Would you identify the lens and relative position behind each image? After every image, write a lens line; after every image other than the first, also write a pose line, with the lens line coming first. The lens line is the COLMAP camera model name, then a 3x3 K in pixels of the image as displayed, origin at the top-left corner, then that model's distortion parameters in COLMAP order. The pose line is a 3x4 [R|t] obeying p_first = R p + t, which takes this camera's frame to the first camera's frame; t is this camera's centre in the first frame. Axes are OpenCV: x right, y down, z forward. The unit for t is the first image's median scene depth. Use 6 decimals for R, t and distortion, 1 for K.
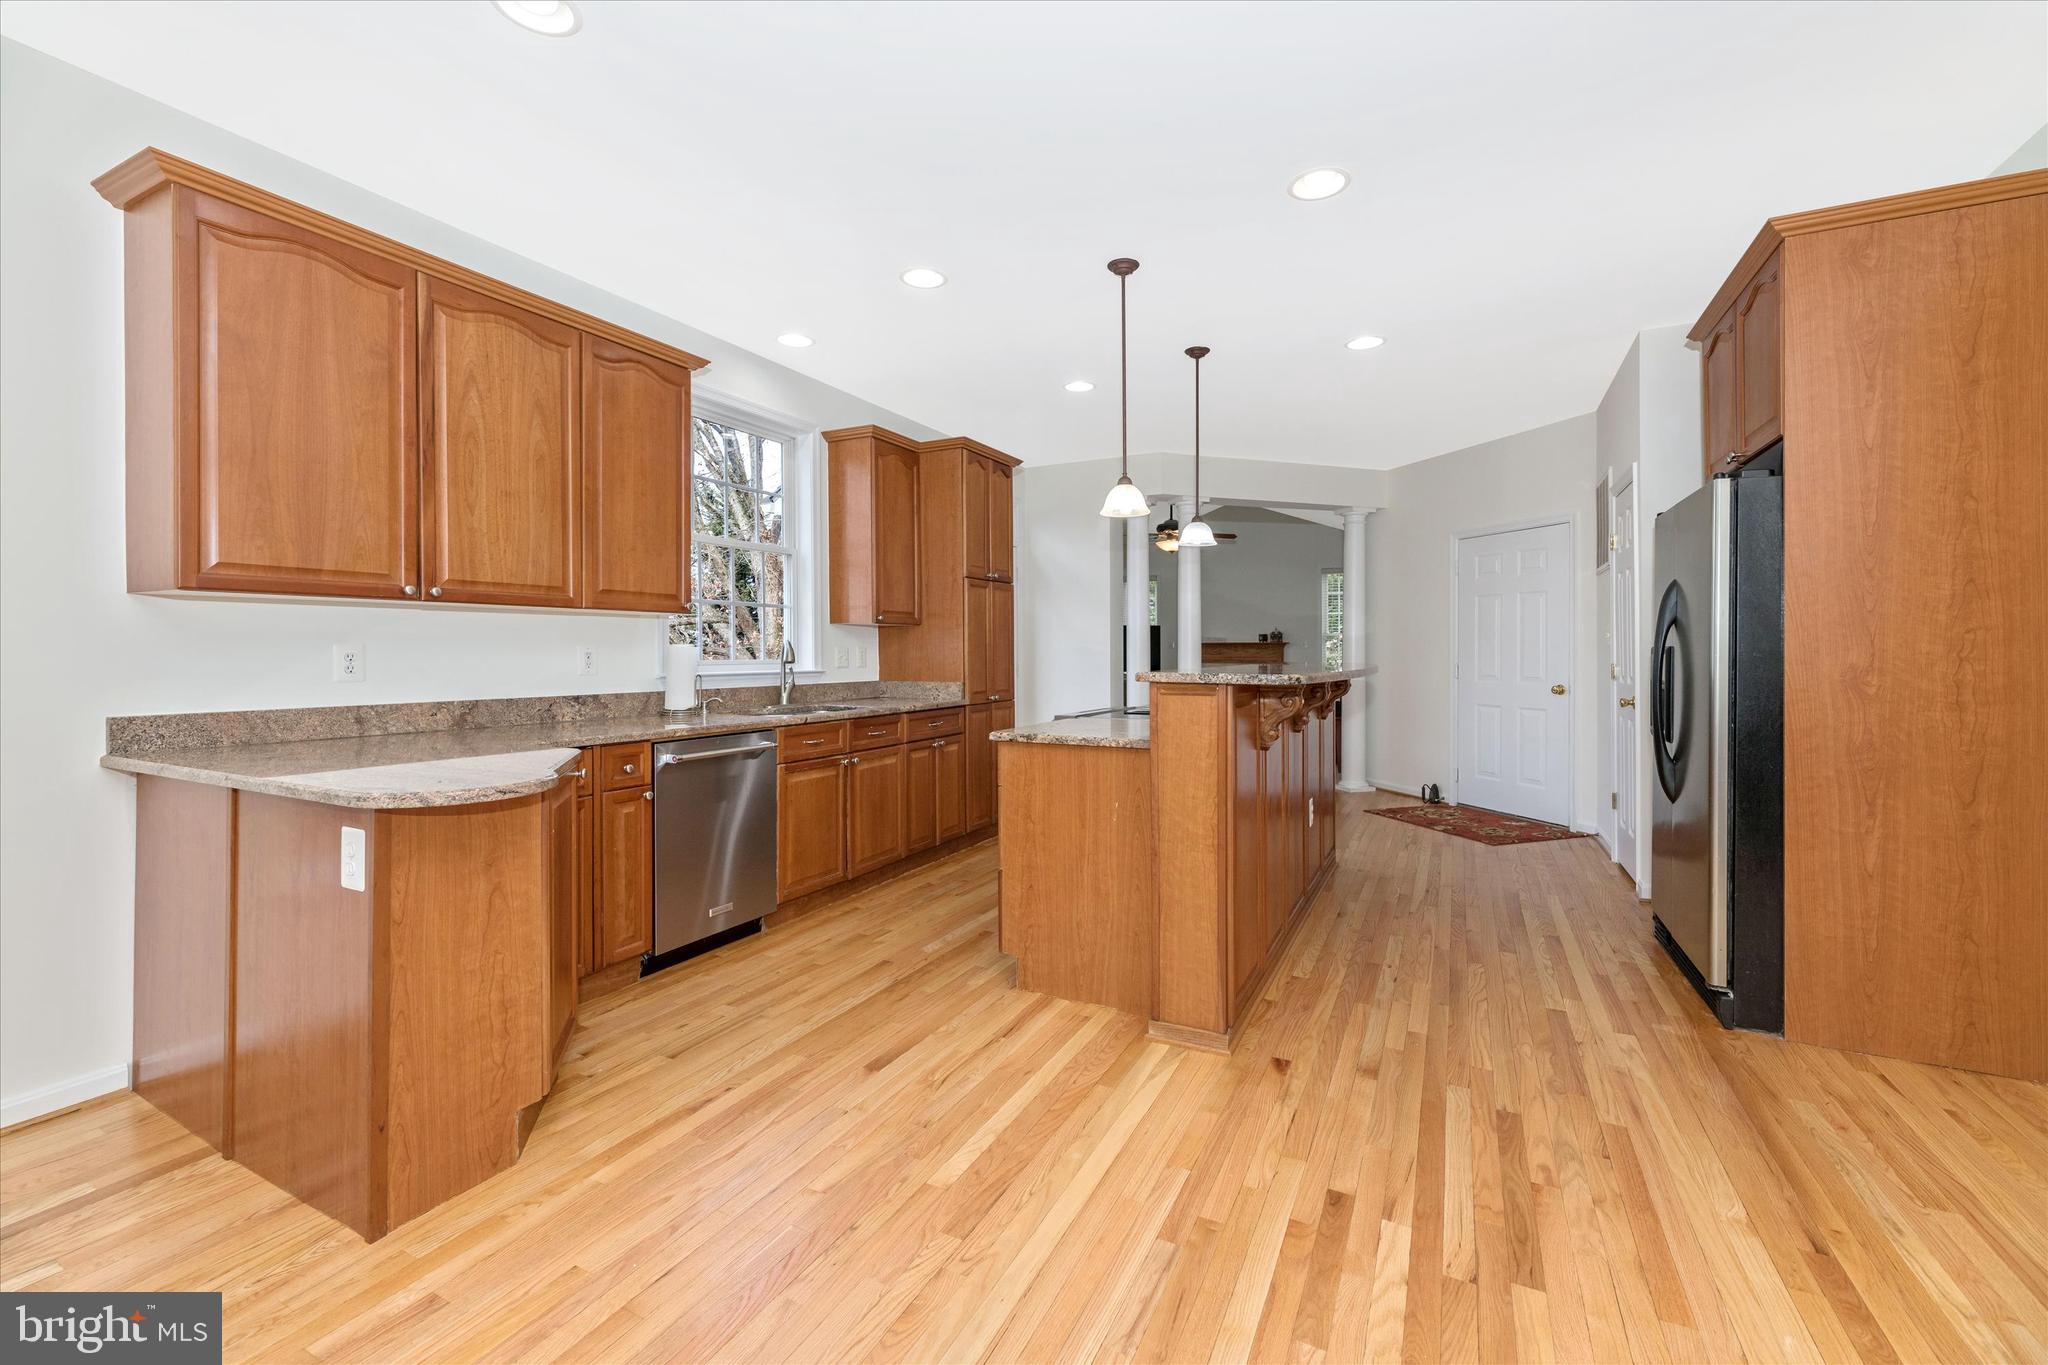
lens RADIAL K [[824.0, 0, 1057.9], [0, 824.0, 655.8], [0, 0, 1]] dist [-0.000993, -0.000101]
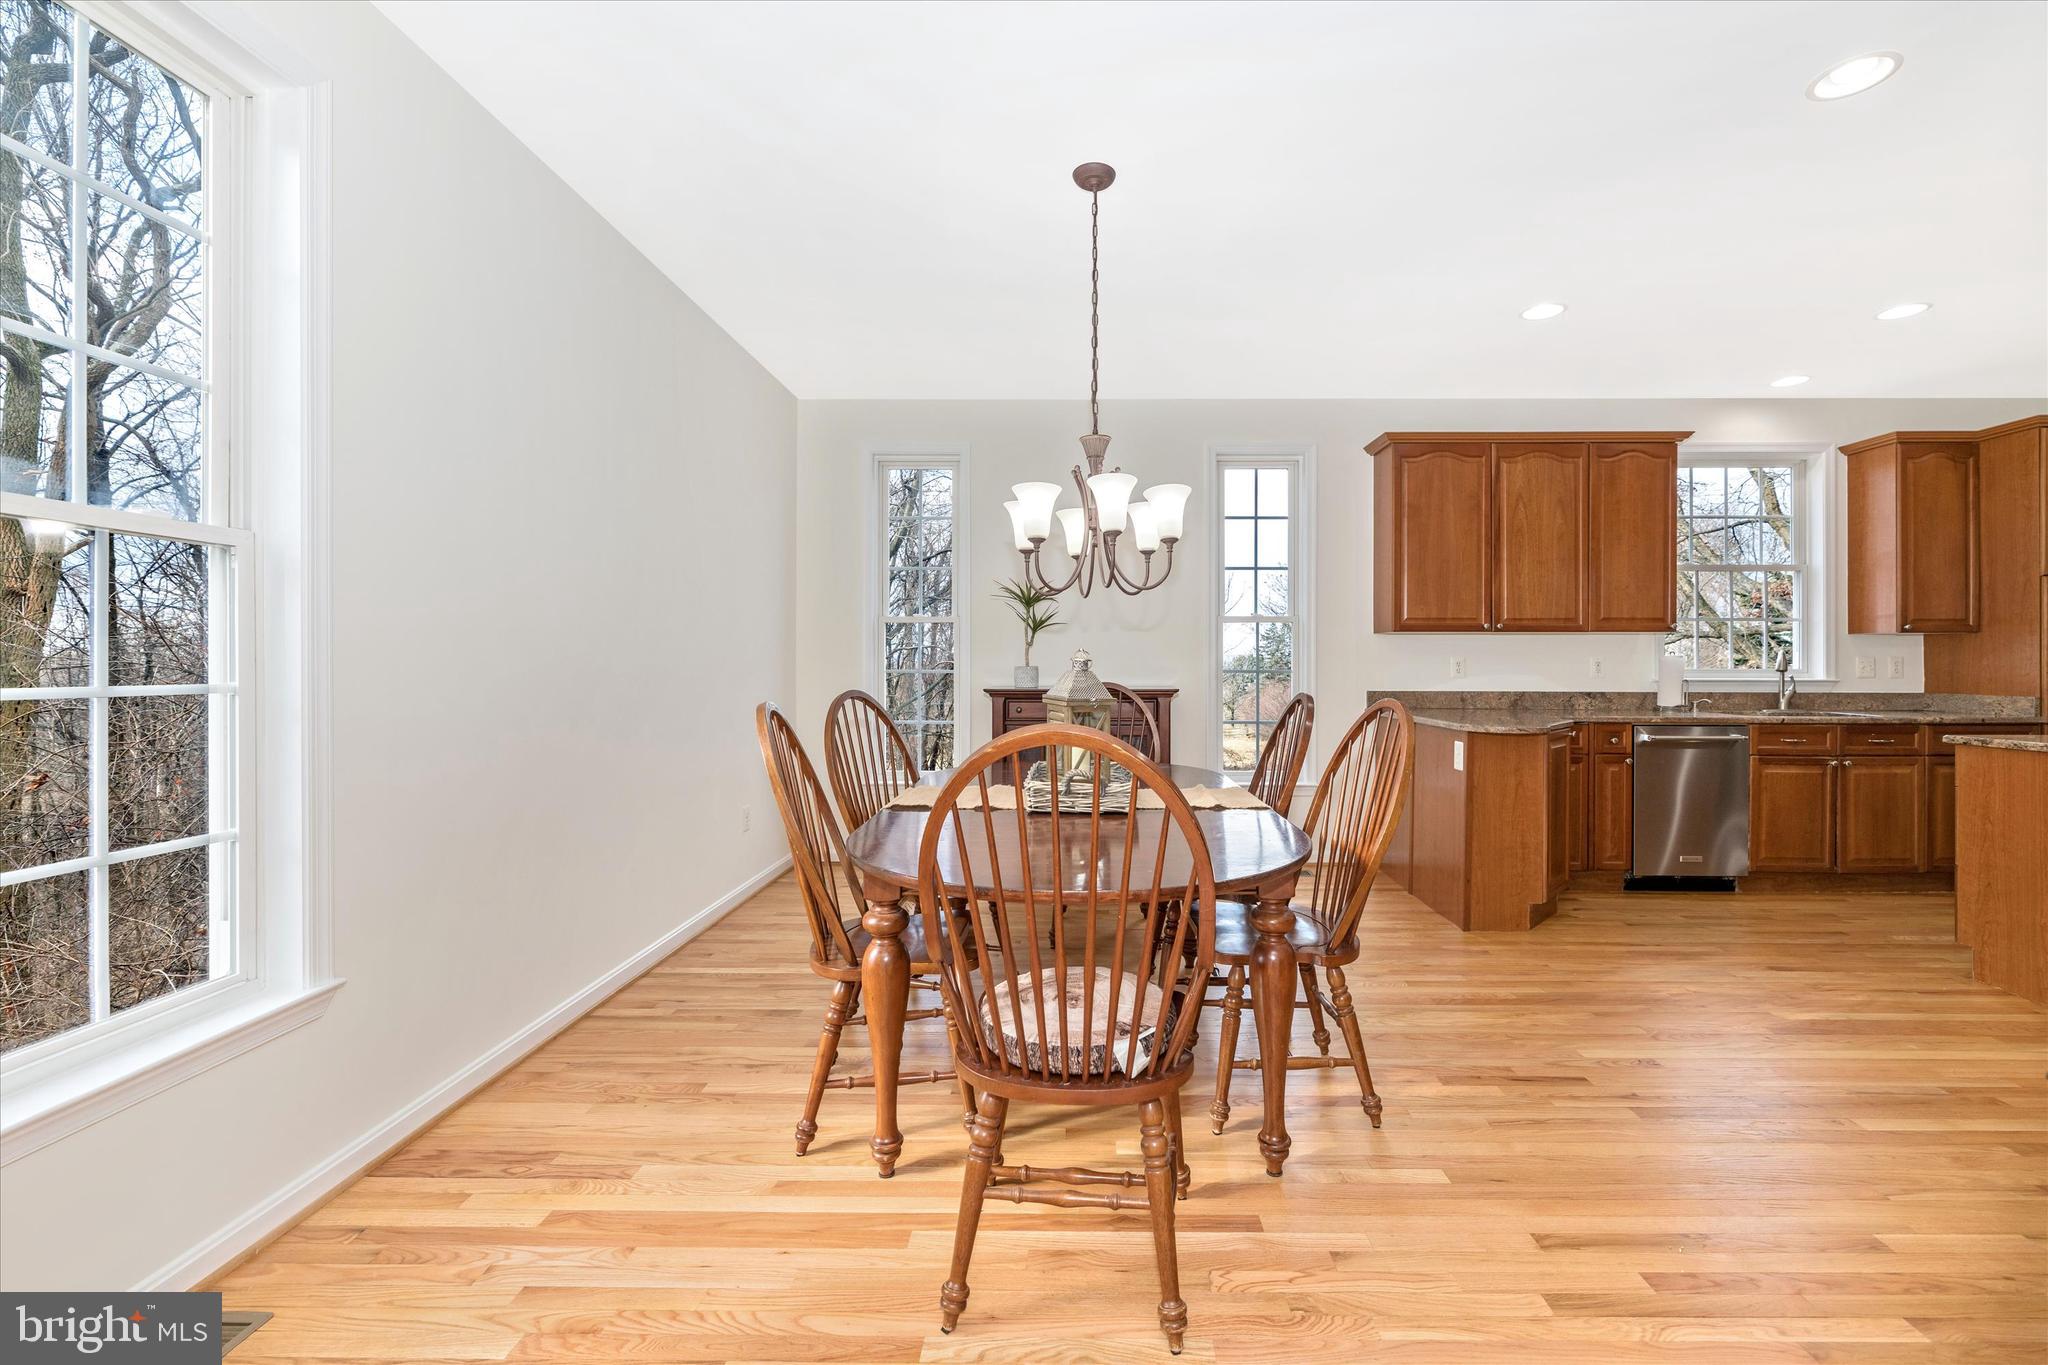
lens RADIAL K [[915.1, 0, 1079.7], [0, 915.1, 667.6], [0, 0, 1]] dist [0.000091, 0.000417]
pose [[0.451017, 0.005507, -0.892498, 0.473683], [-0.005747, 0.999978, 0.003266, 0.006464], [0.892497, 0.003656, 0.451039, -0.550056]]
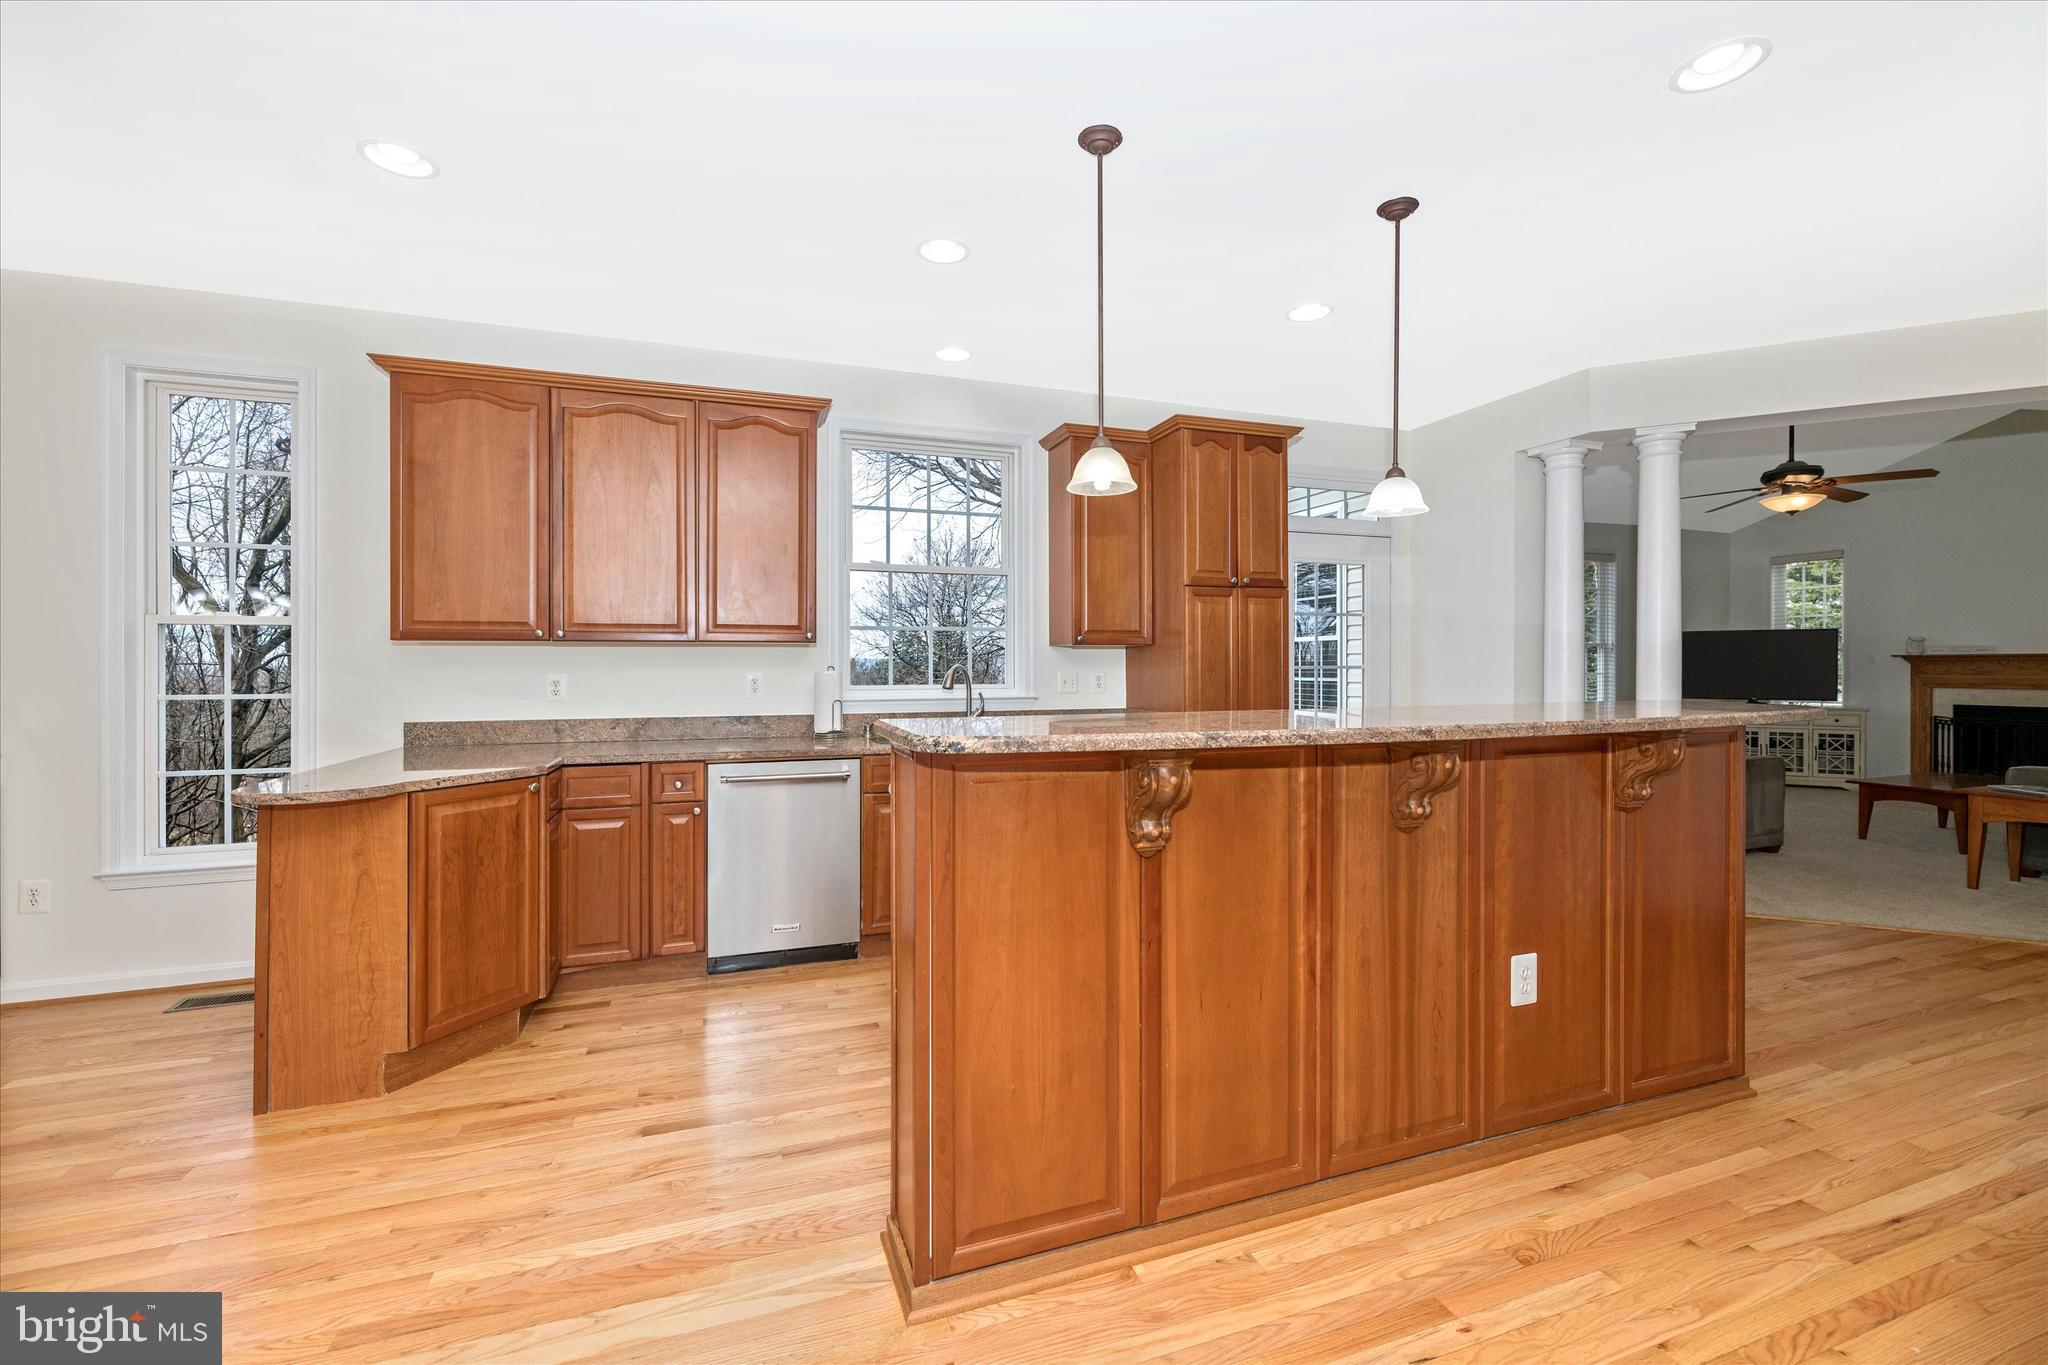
lens RADIAL K [[850.0, 0, 1045.1], [0, 850.0, 671.3], [0, 0, 1]] dist [-0.000418, 0.000052]
pose [[0.722492, 0.003251, -0.691372, 0.601111], [-0.002042, 0.999995, 0.002569, -0.020190], [0.691376, -0.000444, 0.722495, 0.481940]]
